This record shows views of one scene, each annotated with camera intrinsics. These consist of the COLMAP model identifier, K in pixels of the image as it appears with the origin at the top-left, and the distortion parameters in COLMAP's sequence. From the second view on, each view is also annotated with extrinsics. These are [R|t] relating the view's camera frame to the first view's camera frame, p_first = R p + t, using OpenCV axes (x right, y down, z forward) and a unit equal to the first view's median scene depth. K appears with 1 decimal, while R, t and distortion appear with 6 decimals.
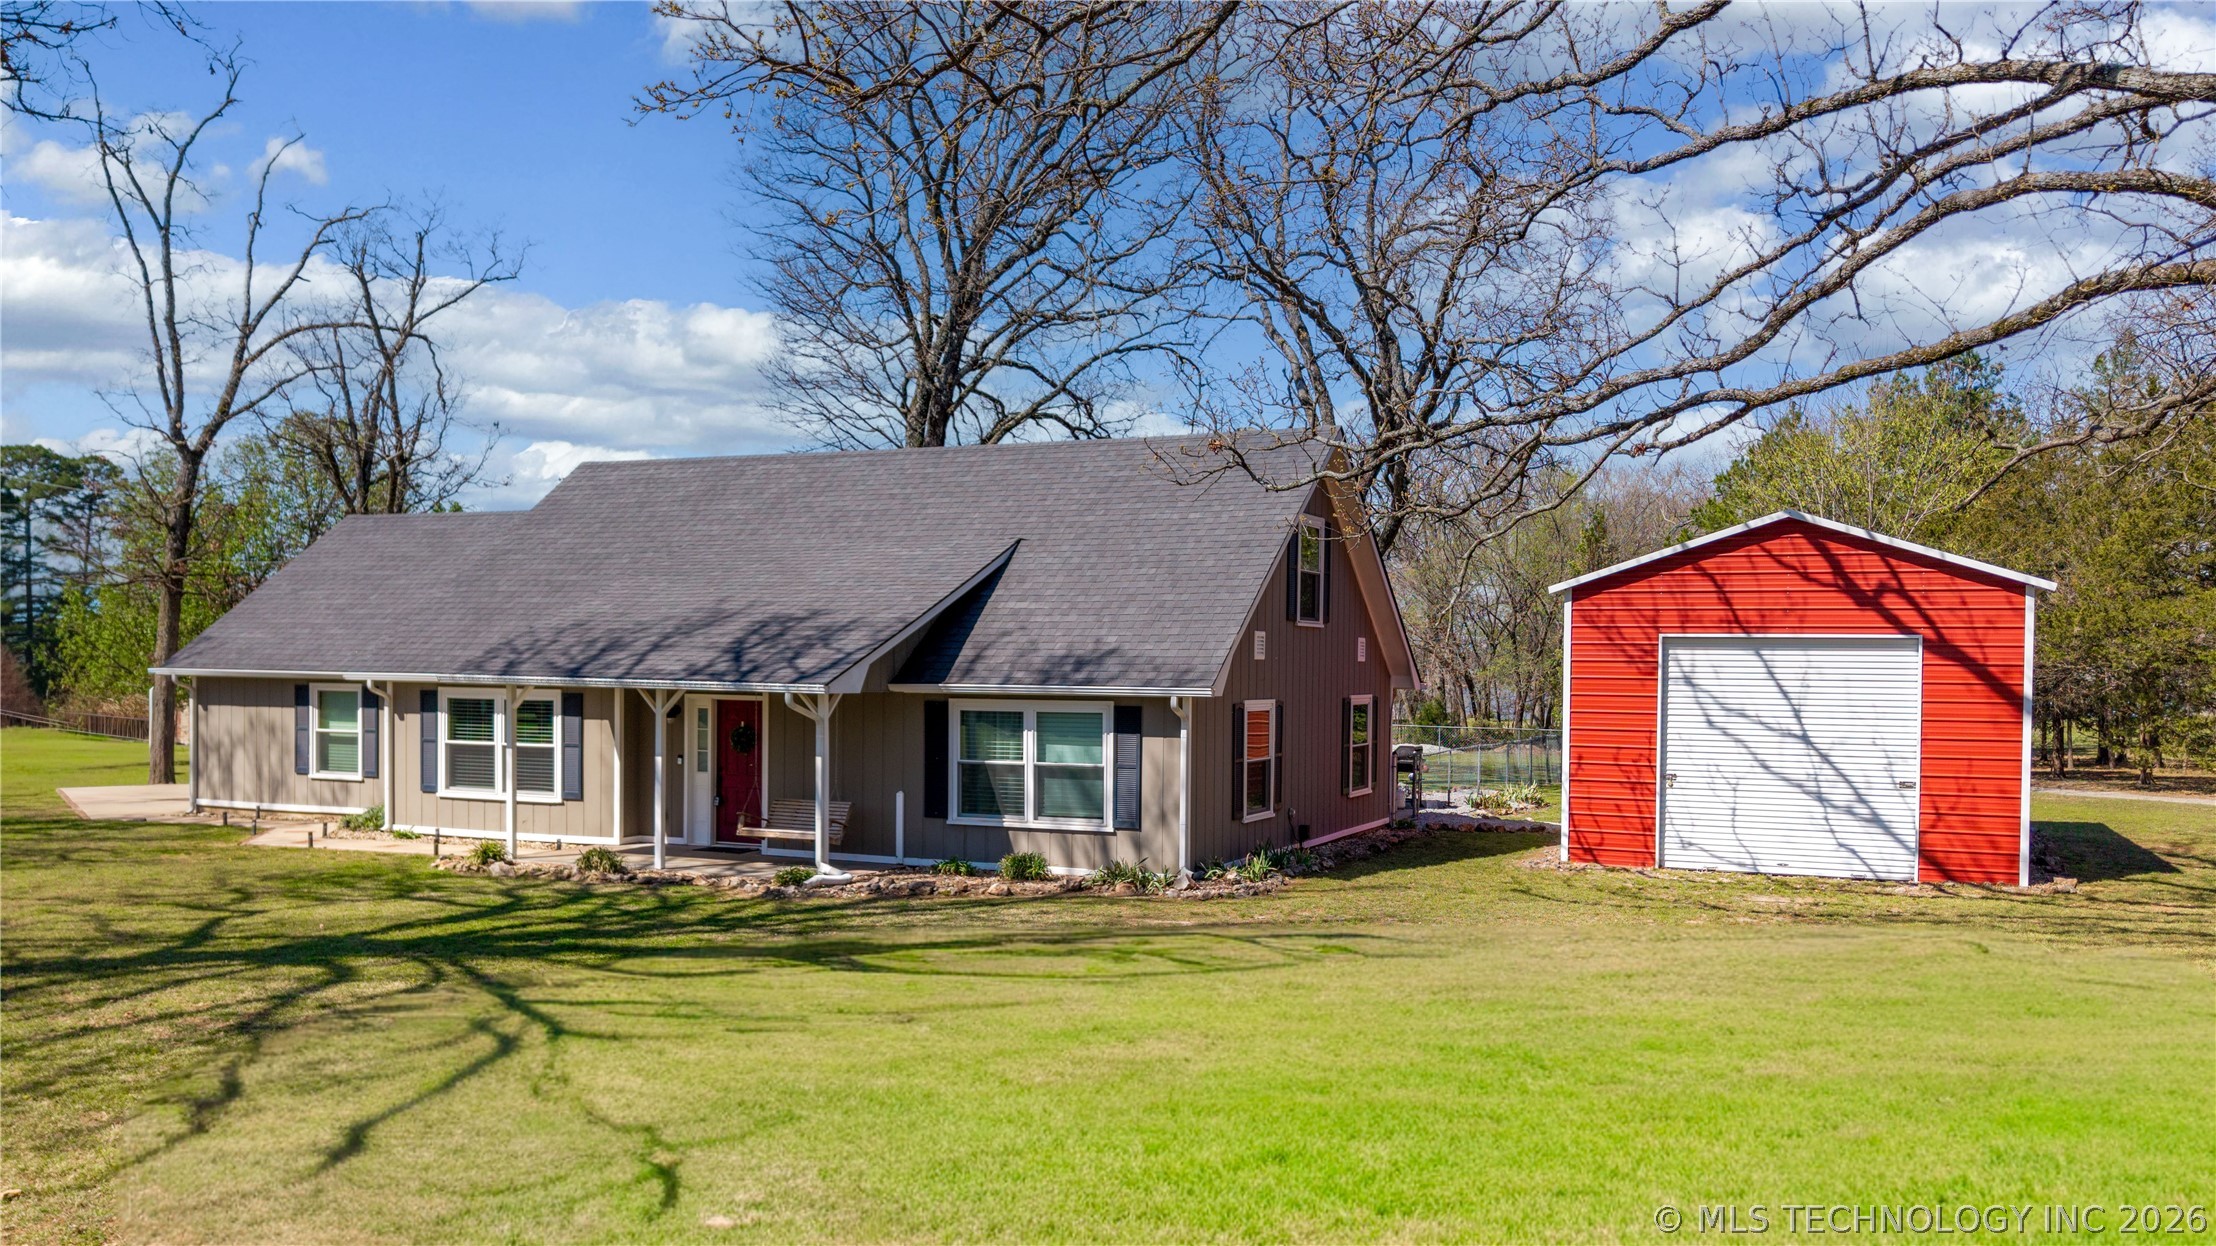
lens RADIAL K [[1478.3, 0, 1108.0], [0, 1478.3, 623.0], [0, 0, 1]] dist [0.021473, -0.021709]
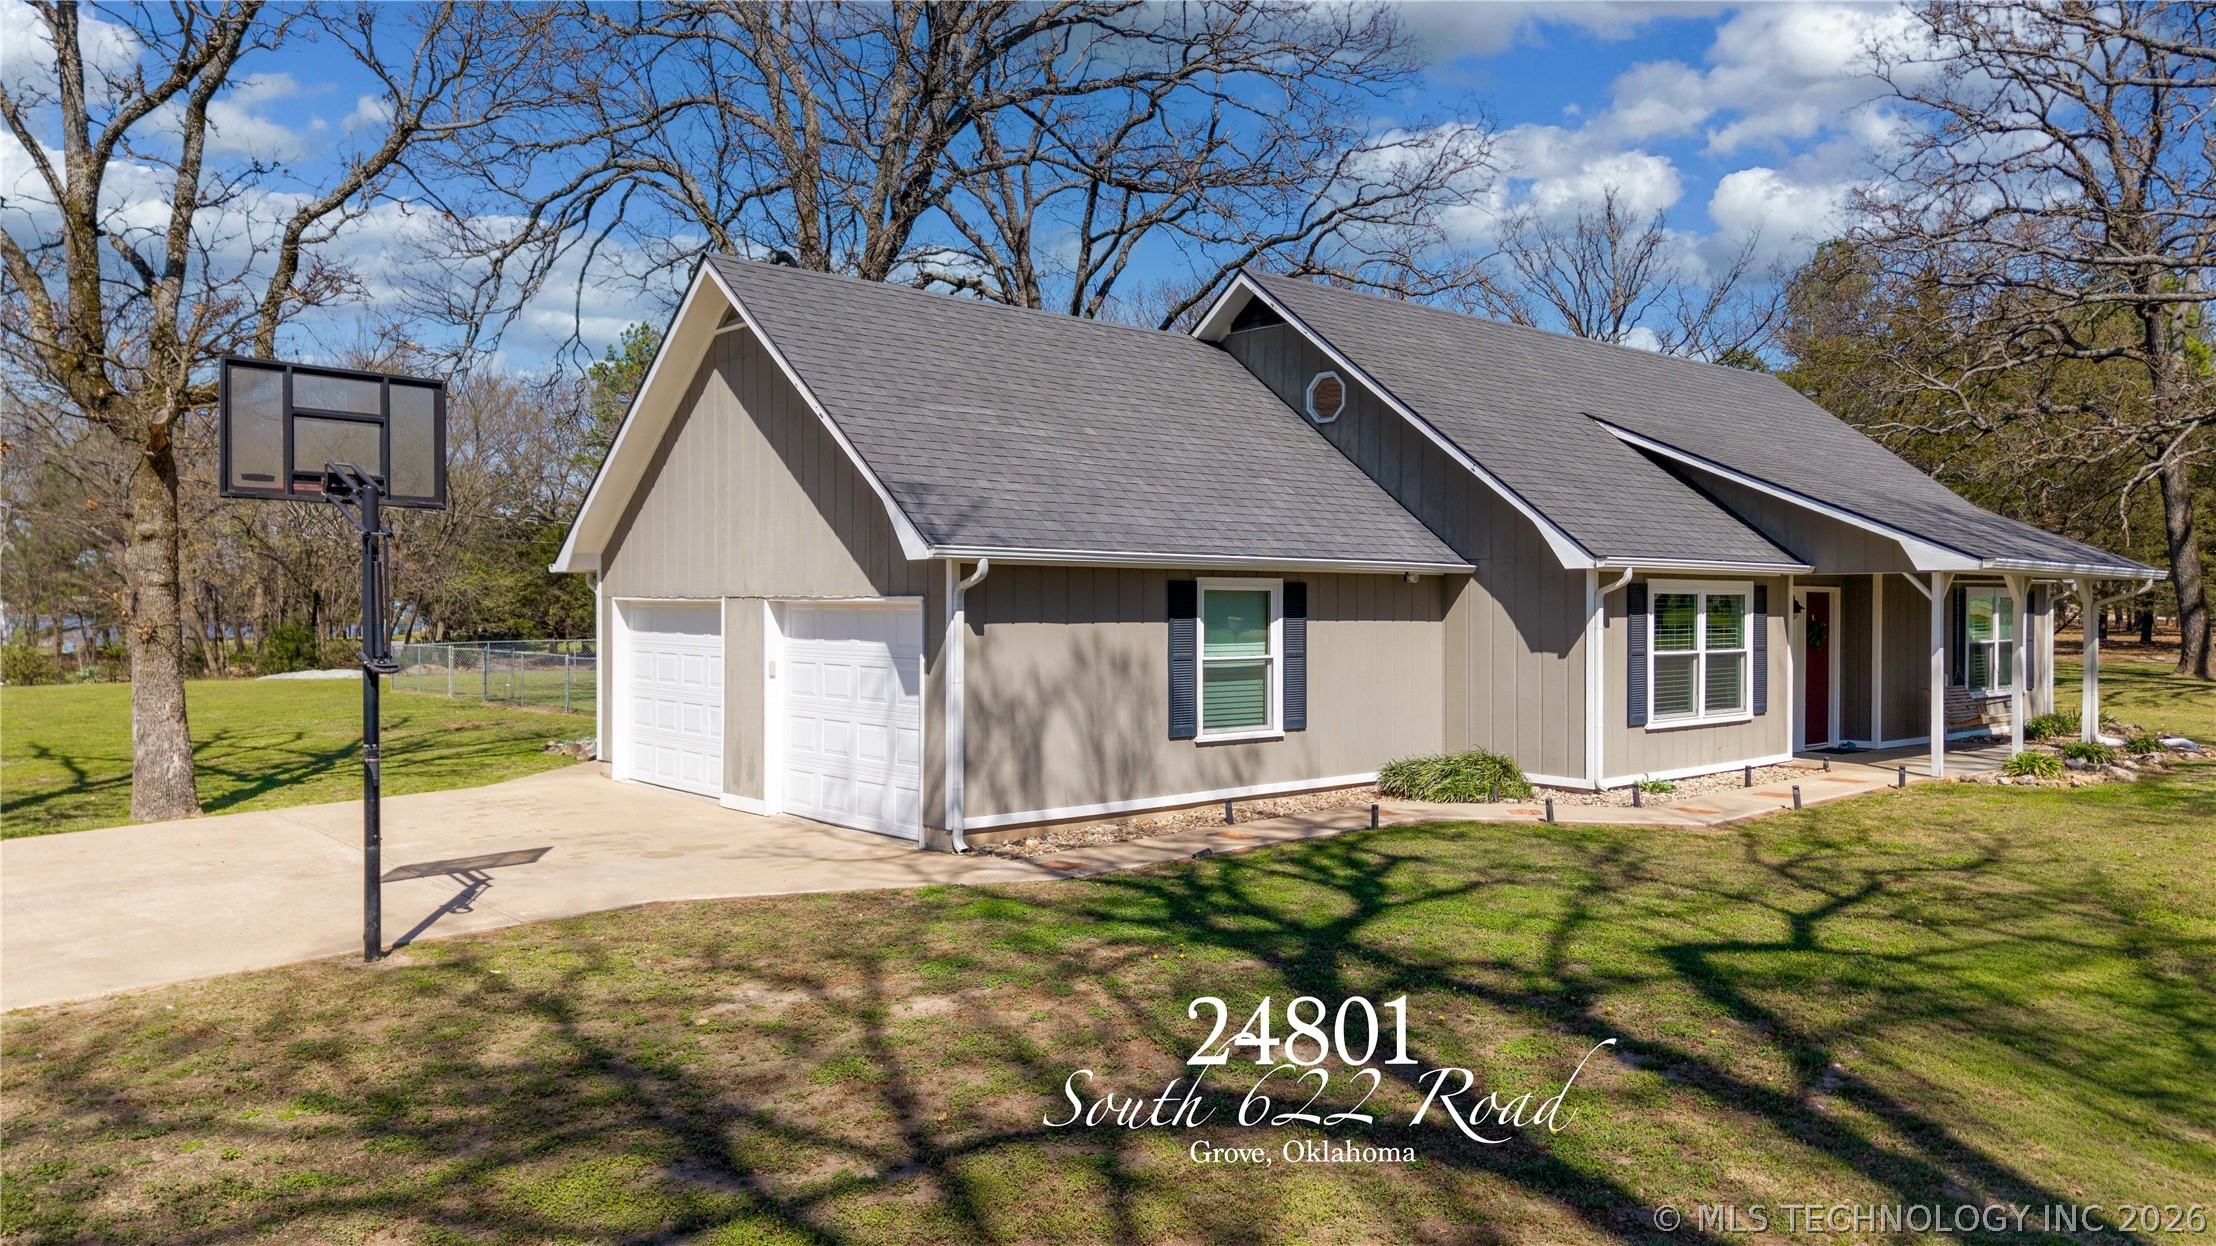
lens RADIAL K [[1478.3, 0, 1108.0], [0, 1478.3, 623.0], [0, 0, 1]] dist [0.021473, -0.021709]
pose [[0.526659, -0.044058, 0.848934, -1.027100], [-0.027242, 0.997268, 0.068657, 0.020305], [-0.849640, -0.059286, 0.524020, 0.733642]]
